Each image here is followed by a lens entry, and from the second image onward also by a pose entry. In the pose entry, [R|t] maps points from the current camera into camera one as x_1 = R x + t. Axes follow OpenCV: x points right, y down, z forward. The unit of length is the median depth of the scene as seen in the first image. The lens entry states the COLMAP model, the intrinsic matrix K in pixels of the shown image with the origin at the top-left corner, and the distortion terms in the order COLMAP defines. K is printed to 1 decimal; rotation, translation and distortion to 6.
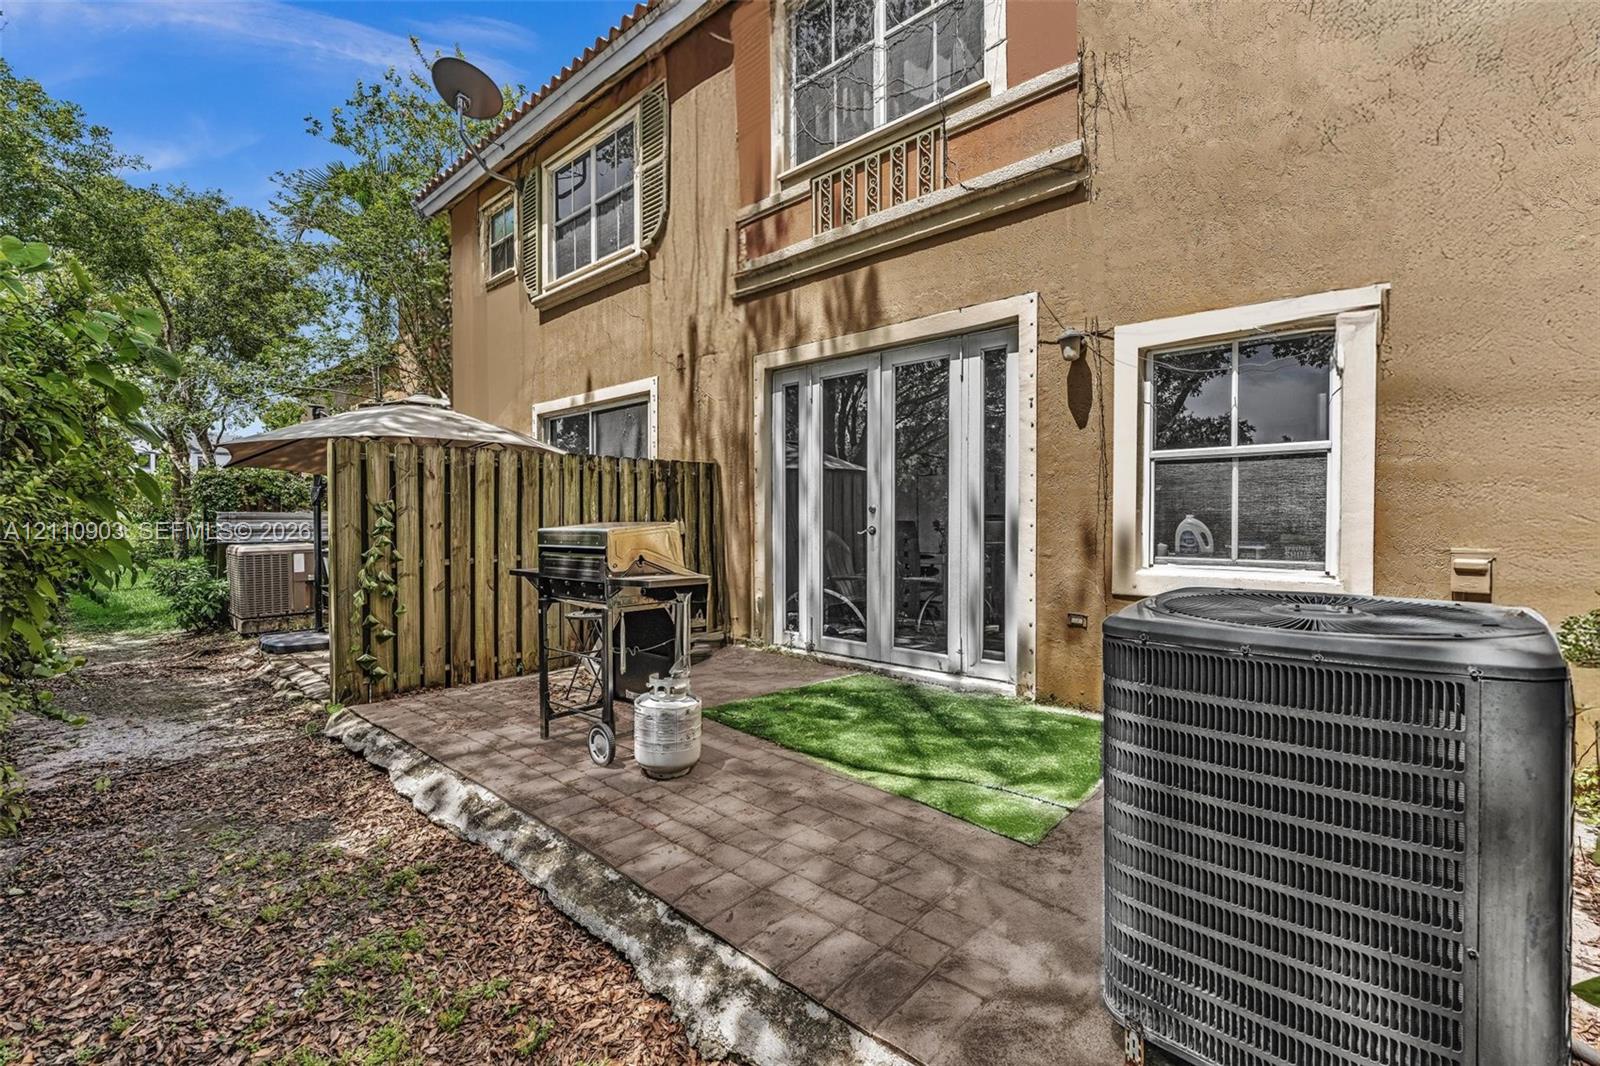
lens RADIAL K [[722.6, 0, 794.5], [0, 722.6, 511.3], [0, 0, 1]] dist [-0.000692, 0.000179]
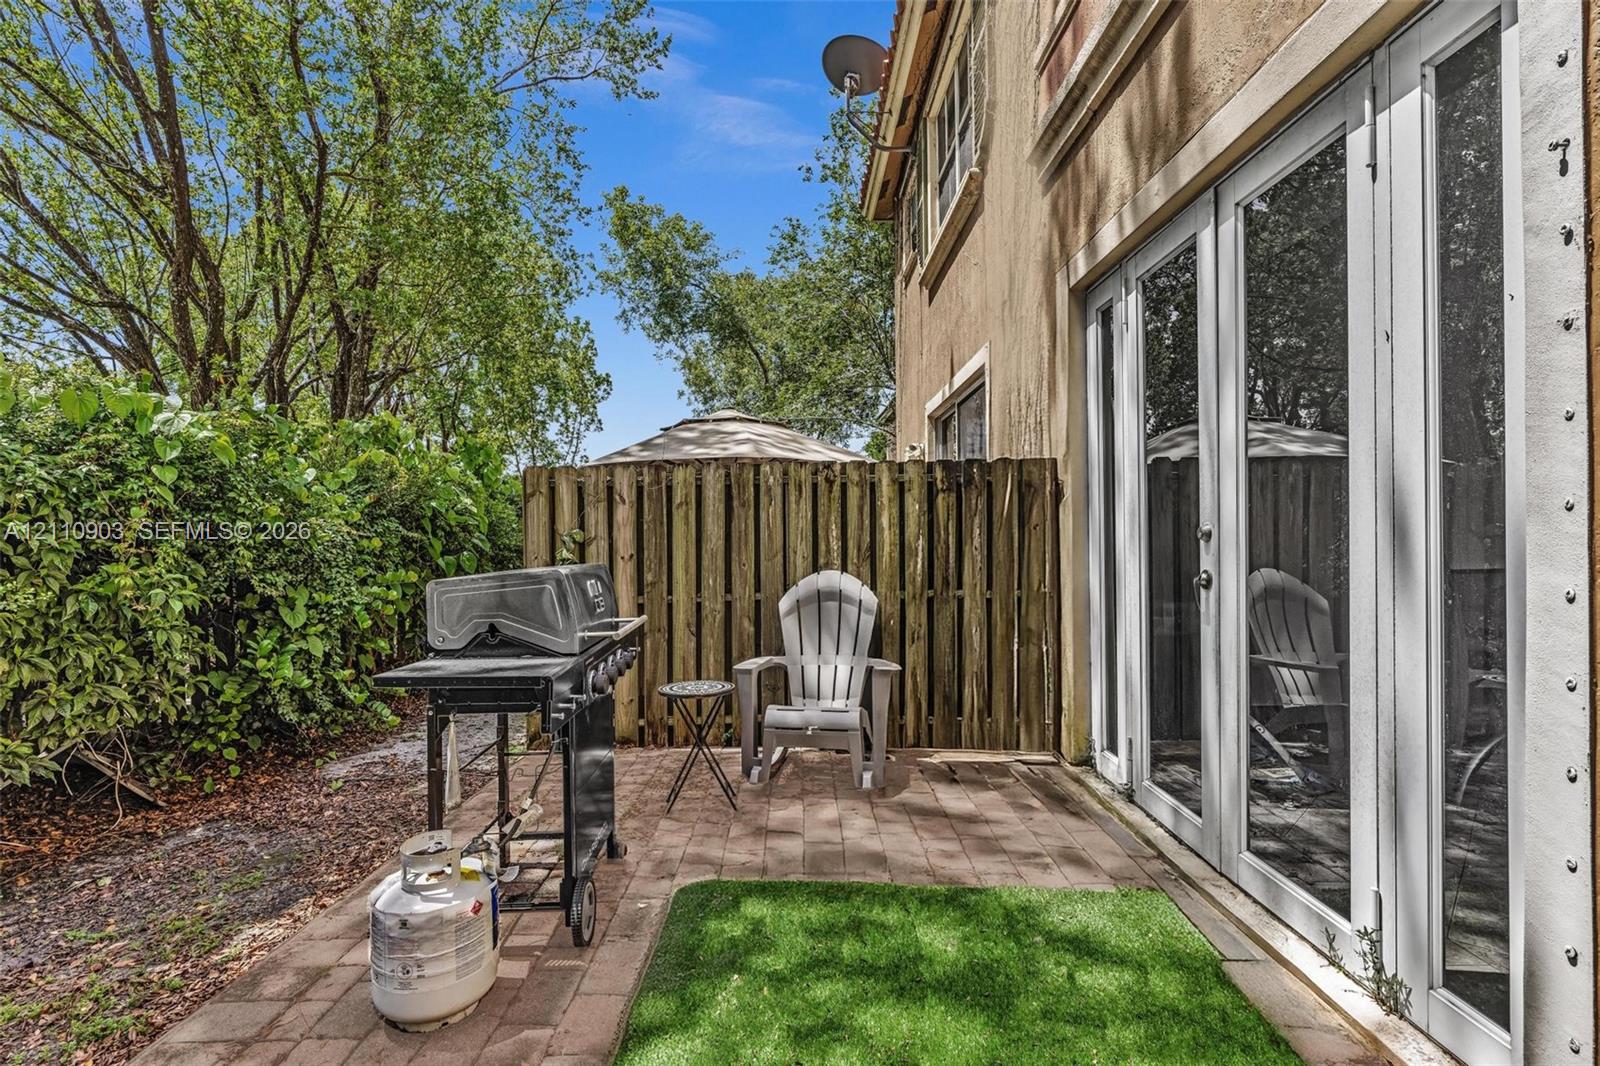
lens RADIAL K [[753.7, 0, 793.7], [0, 753.7, 521.7], [0, 0, 1]] dist [0.001873, 0.000132]
pose [[0.681158, -0.018555, -0.731901, 0.295298], [0.016035, 0.999817, -0.010424, -0.009923], [0.731960, -0.004636, 0.681331, 0.512027]]
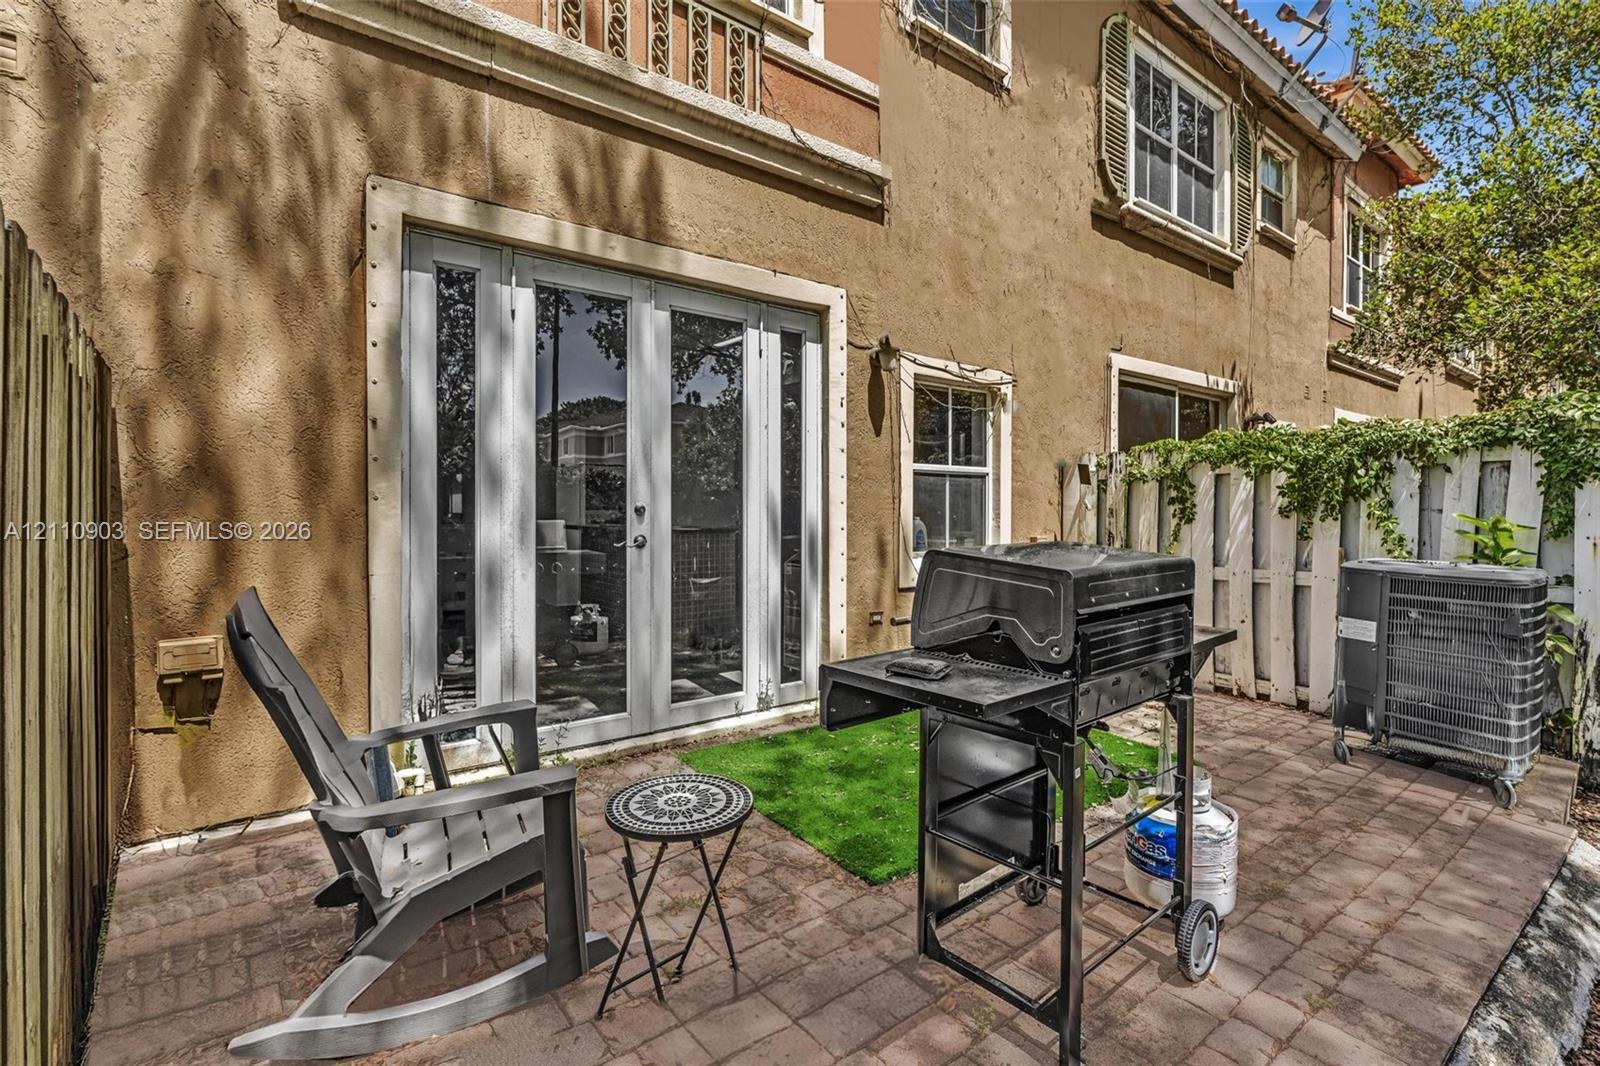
lens RADIAL K [[733.6, 0, 798.9], [0, 733.6, 502.5], [0, 0, 1]] dist [-0.004449, -0.000265]
pose [[0.156517, 0.008575, 0.987638, -0.570778], [-0.012550, 0.999899, -0.006693, -0.007327], [-0.987596, -0.011348, 0.156608, 0.791419]]
